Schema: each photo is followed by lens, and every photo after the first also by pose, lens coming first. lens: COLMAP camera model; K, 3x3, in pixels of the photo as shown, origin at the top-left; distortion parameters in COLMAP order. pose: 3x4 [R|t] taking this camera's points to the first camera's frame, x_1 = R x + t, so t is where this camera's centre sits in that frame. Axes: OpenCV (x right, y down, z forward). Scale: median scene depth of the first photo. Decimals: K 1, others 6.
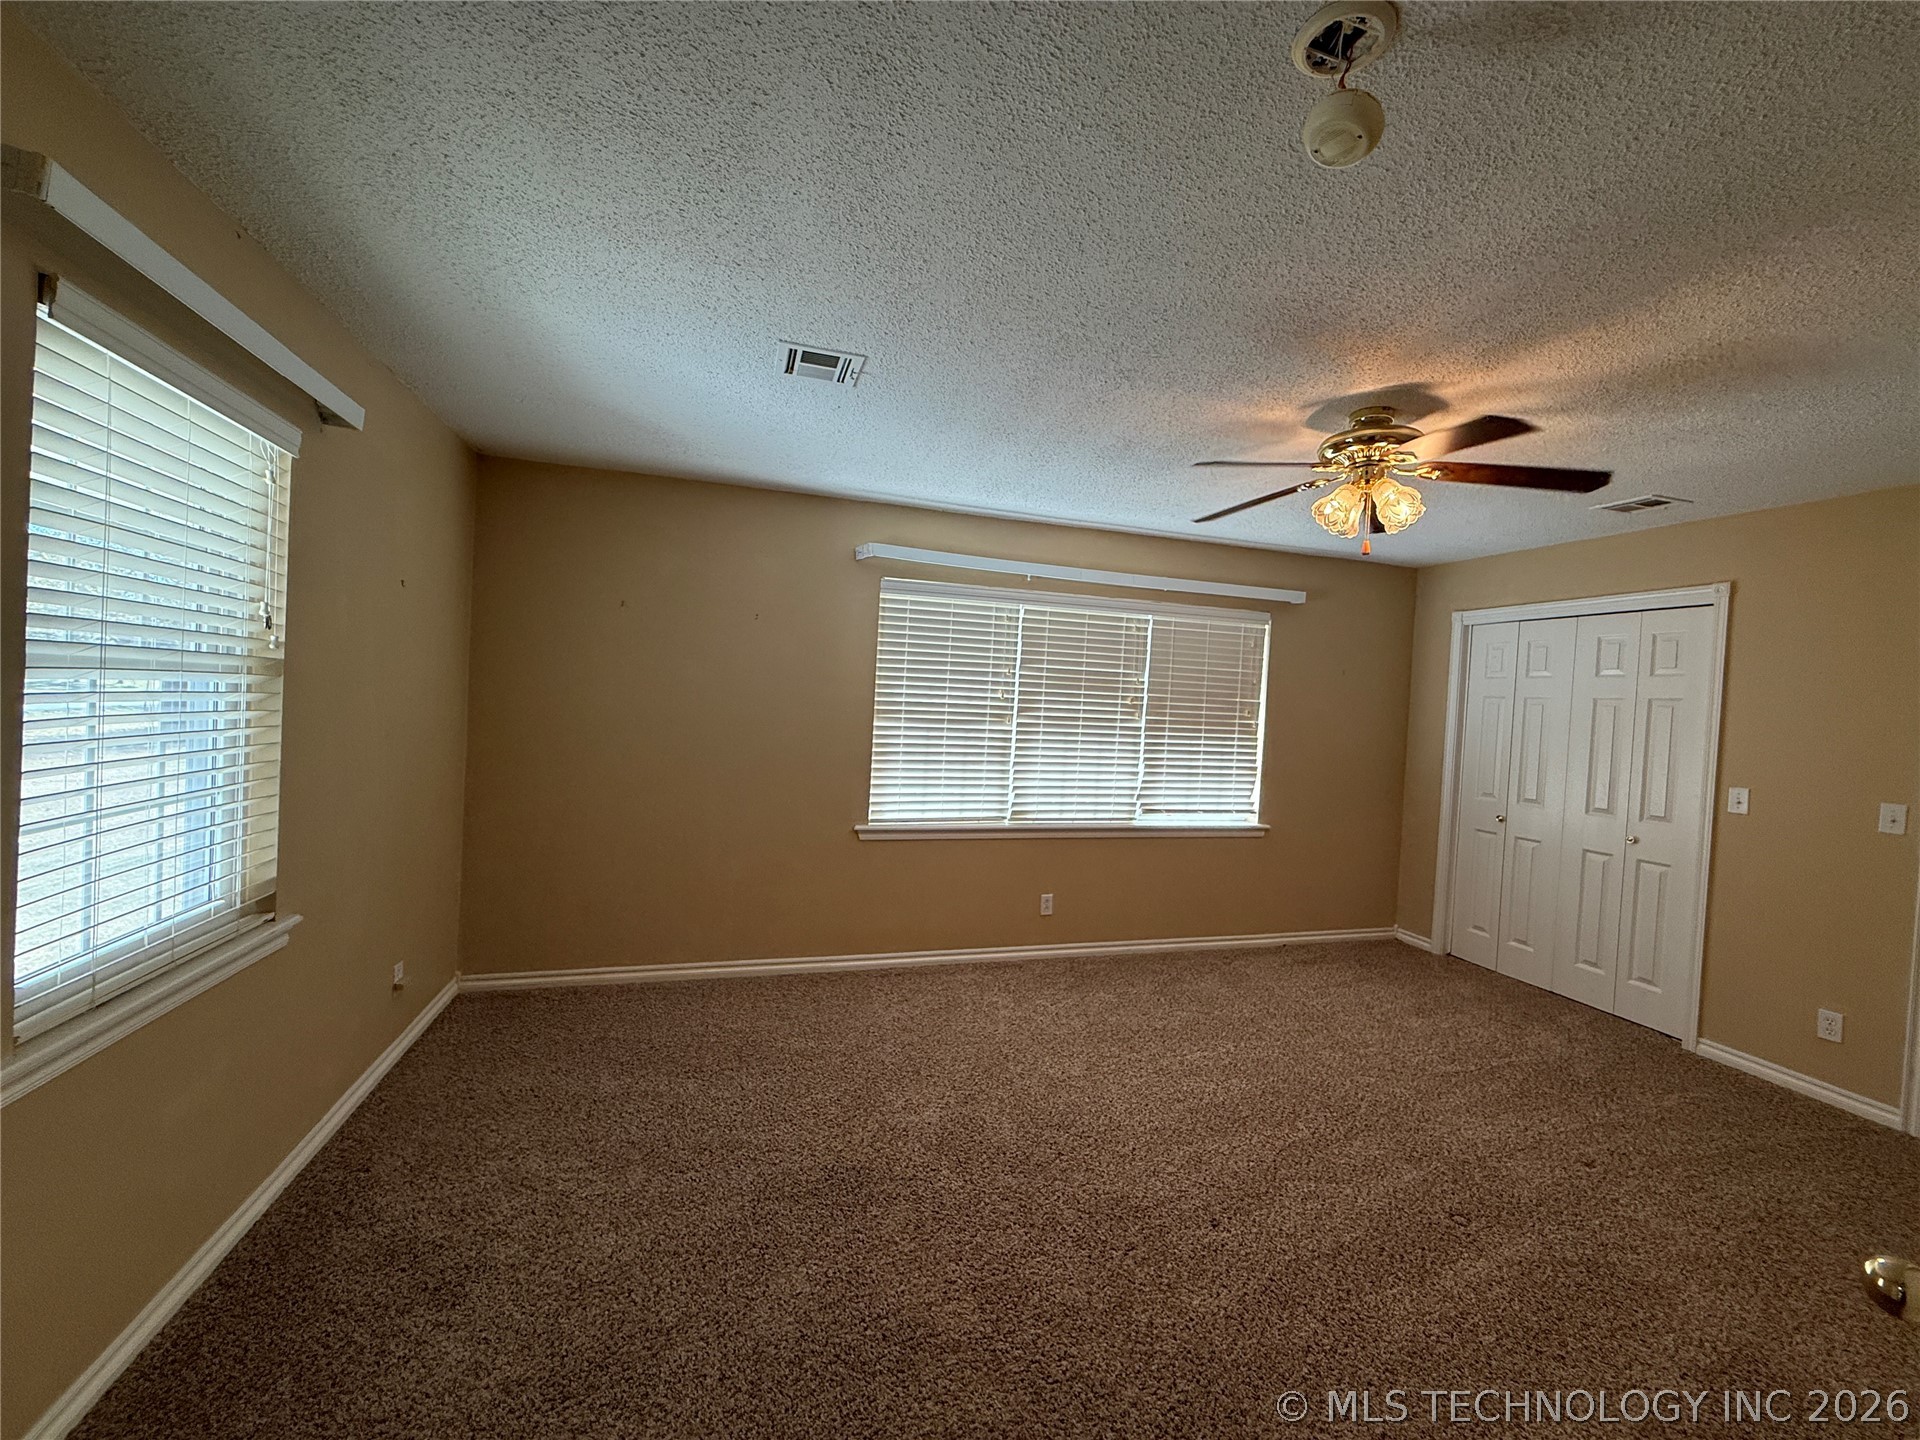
lens RADIAL K [[762.6, 0, 954.6], [0, 762.6, 717.7], [0, 0, 1]] dist [-0.000656, 0.000391]
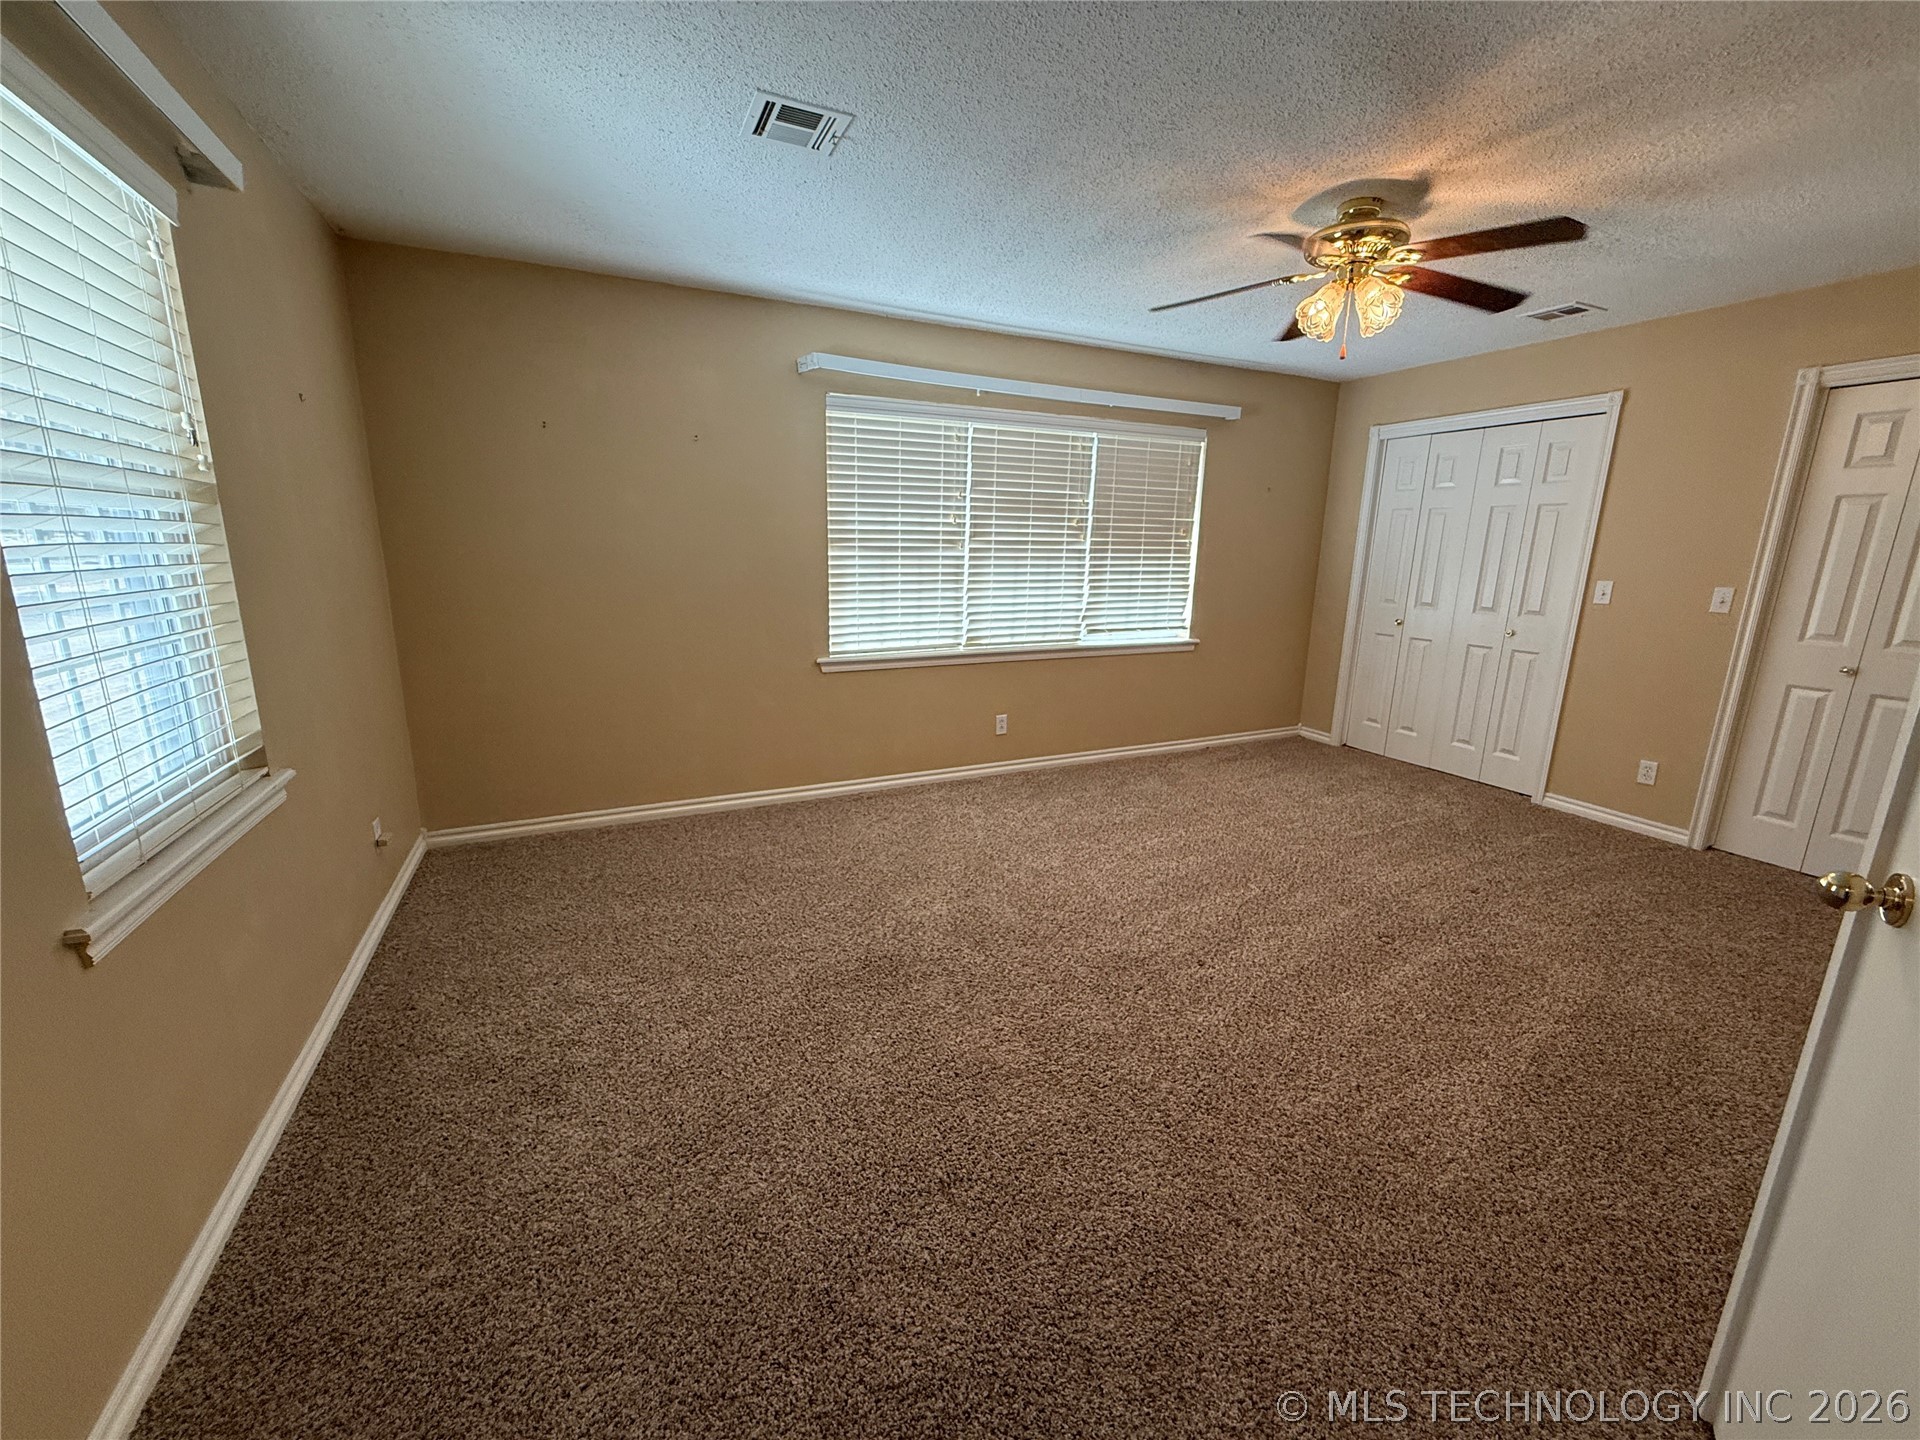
lens RADIAL K [[762.6, 0, 954.0], [0, 762.6, 717.3], [0, 0, 1]] dist [-0.000656, 0.000391]
pose [[0.988366, -0.065297, 0.137365, -0.132000], [0.035868, 0.977747, 0.206700, 0.023539], [-0.147805, -0.199368, 0.968714, -0.010276]]
